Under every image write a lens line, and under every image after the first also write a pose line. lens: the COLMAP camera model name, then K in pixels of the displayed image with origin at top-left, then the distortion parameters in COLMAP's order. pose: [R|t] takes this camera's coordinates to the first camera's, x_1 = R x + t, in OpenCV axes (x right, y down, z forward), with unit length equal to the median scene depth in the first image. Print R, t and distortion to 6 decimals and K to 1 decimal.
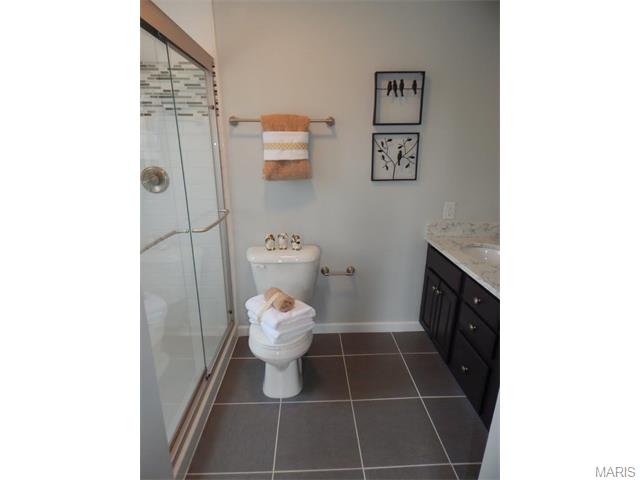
lens RADIAL K [[298.9, 0, 320.0], [0, 298.9, 240.0], [0, 0, 1]] dist [0.030693, 0.000087]
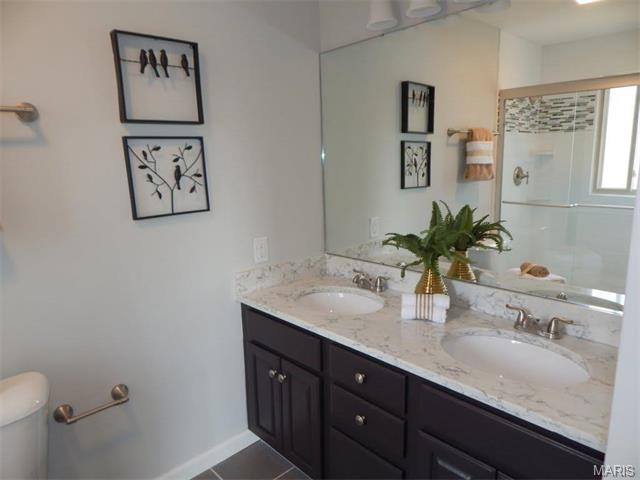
lens RADIAL K [[415.2, 0, 320.0], [0, 415.2, 240.0], [0, 0, 1]] dist [0.000620, 0.000498]
pose [[0.749287, -0.149353, 0.645184, -0.073471], [0.222659, 0.974336, -0.033038, -0.064254], [-0.623692, 0.168411, 0.763312, 0.223578]]
